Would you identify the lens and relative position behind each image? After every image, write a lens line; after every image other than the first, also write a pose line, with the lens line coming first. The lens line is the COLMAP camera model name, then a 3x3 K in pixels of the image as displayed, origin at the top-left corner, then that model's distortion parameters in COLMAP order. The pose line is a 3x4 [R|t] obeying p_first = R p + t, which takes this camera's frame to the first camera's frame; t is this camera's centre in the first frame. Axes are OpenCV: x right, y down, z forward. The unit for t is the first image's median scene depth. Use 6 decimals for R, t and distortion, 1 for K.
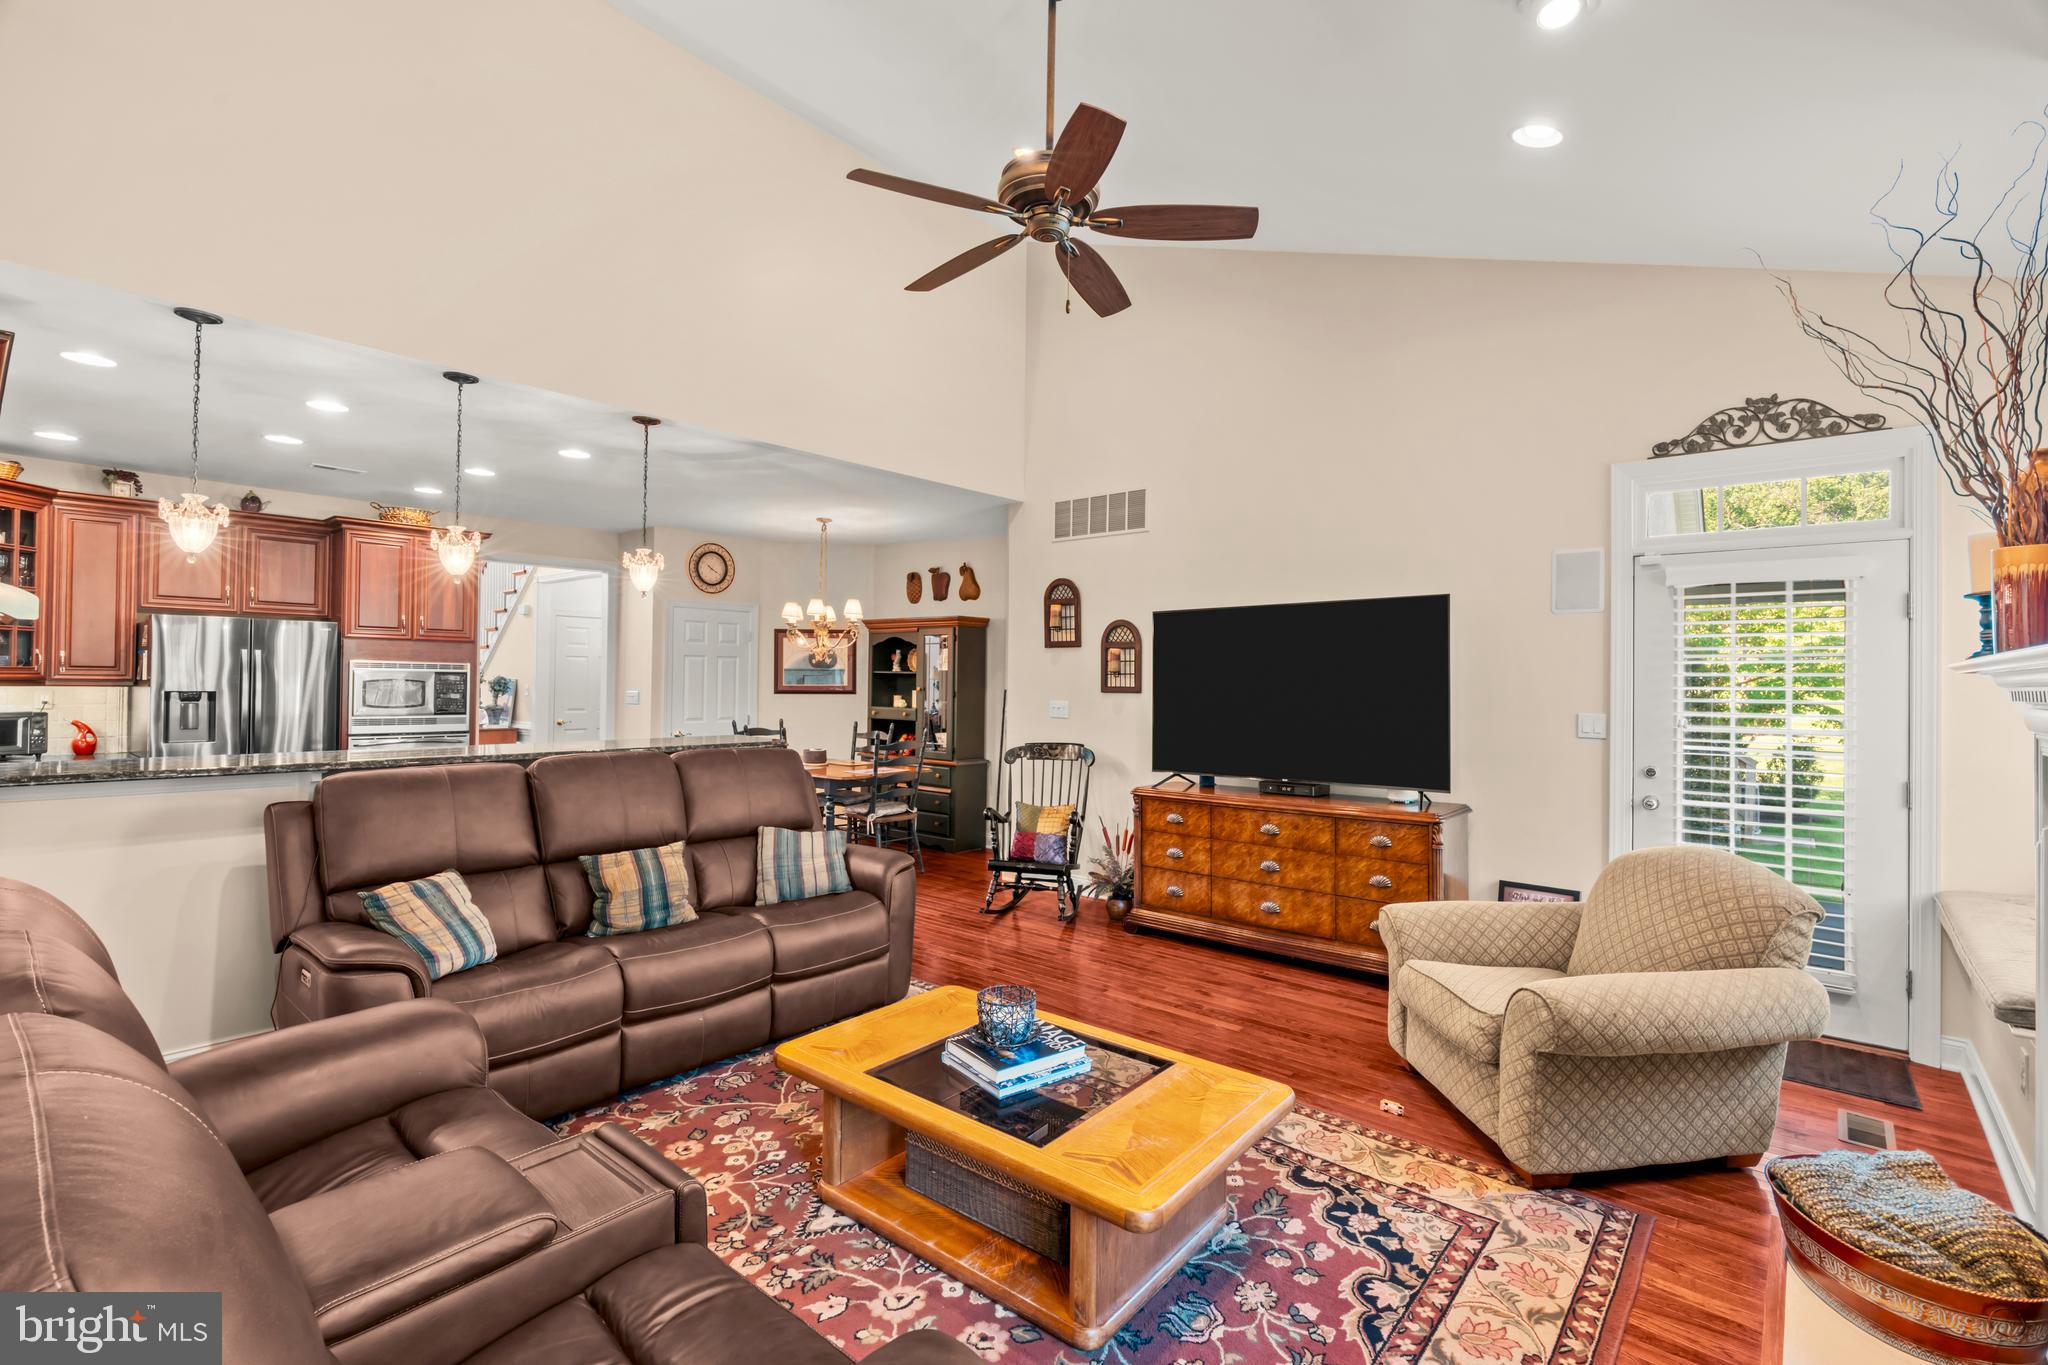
lens RADIAL K [[919.9, 0, 1027.0], [0, 919.9, 681.9], [0, 0, 1]] dist [-0.004171, 0.000077]
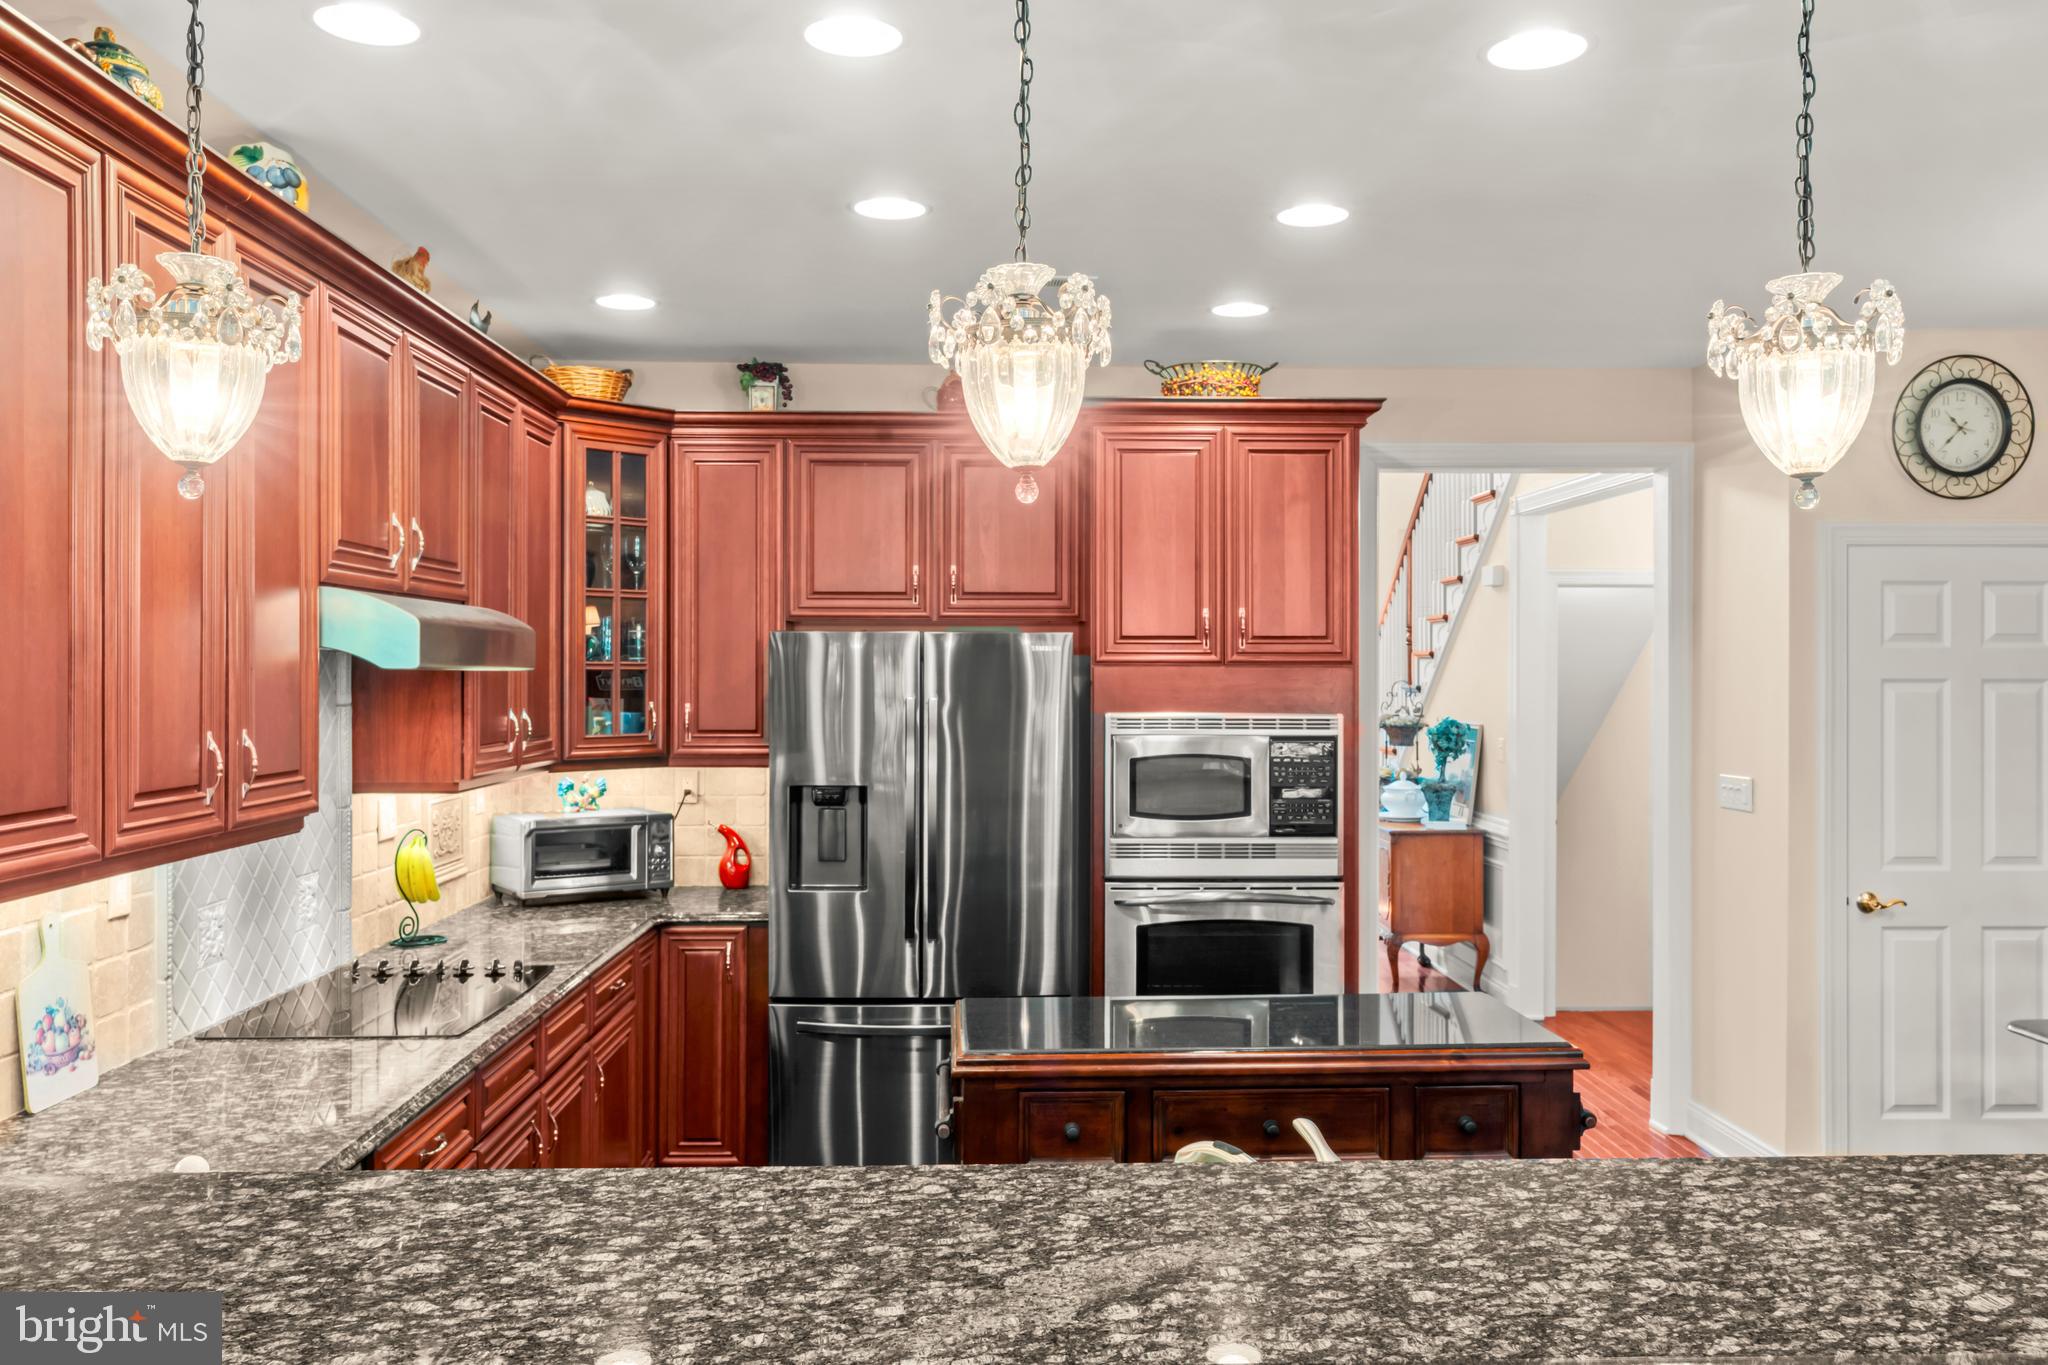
lens RADIAL K [[1564.3, 0, 1024.0], [0, 1564.3, 682.5], [0, 0, 1]] dist [-0.000256, -0.003730]
pose [[0.677435, -0.007207, -0.735547, -0.154887], [0.007110, 0.999969, -0.003250, -0.028883], [0.735548, -0.003029, 0.677466, 0.351736]]
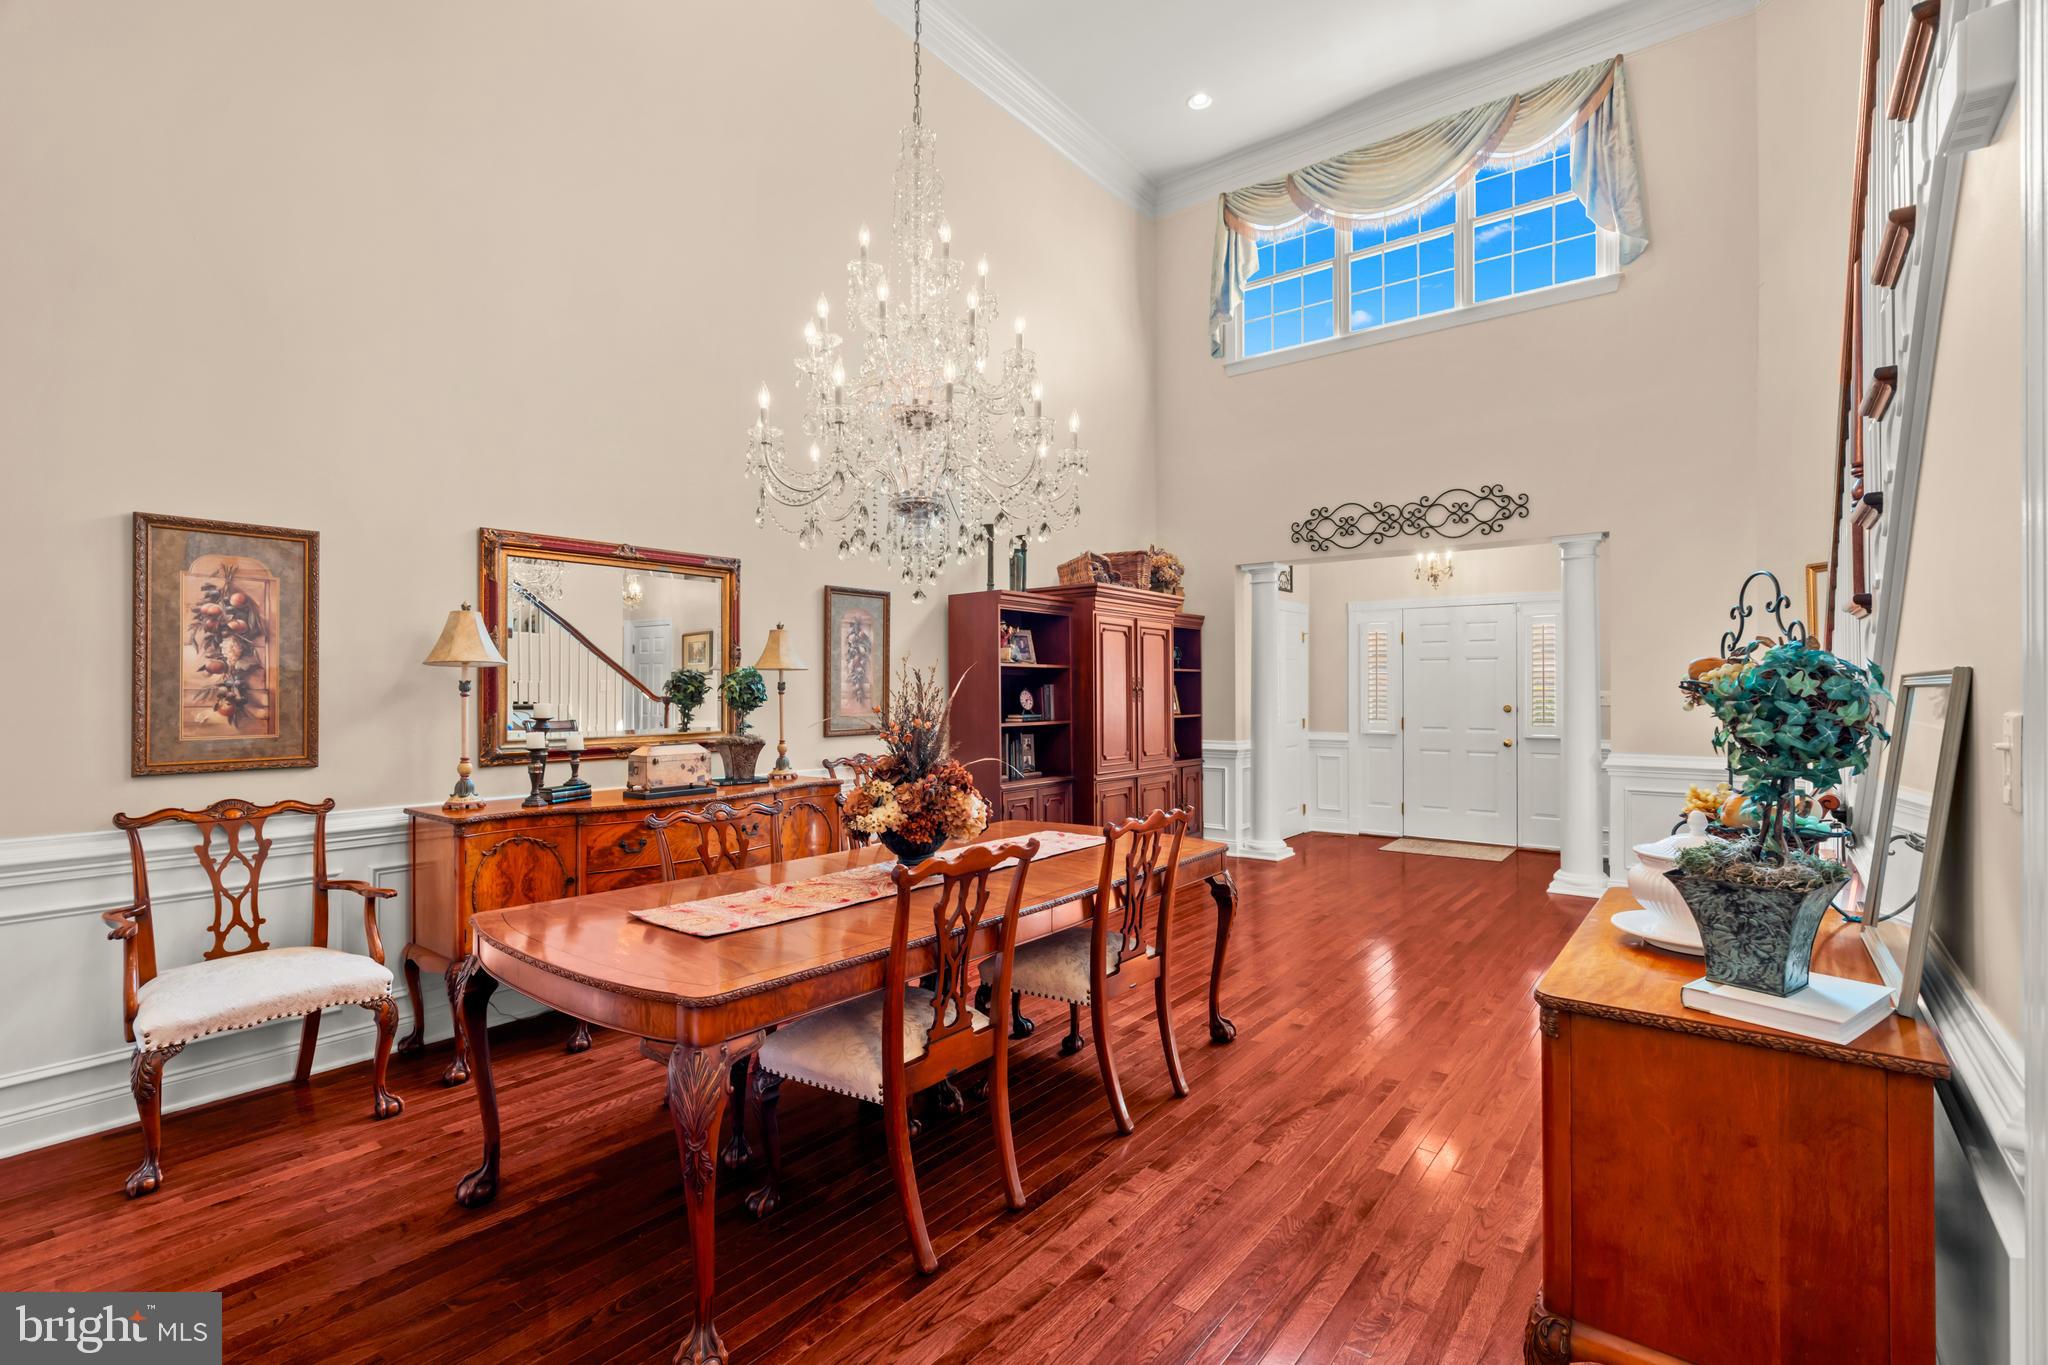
lens RADIAL K [[919.9, 0, 1027.0], [0, 919.9, 681.9], [0, 0, 1]] dist [-0.004171, 0.000077]
pose [[0.041904, -0.018519, -0.998950, -0.528381], [-0.001313, 0.999826, -0.018590, 0.001973], [0.999121, 0.002090, 0.041873, 1.057027]]
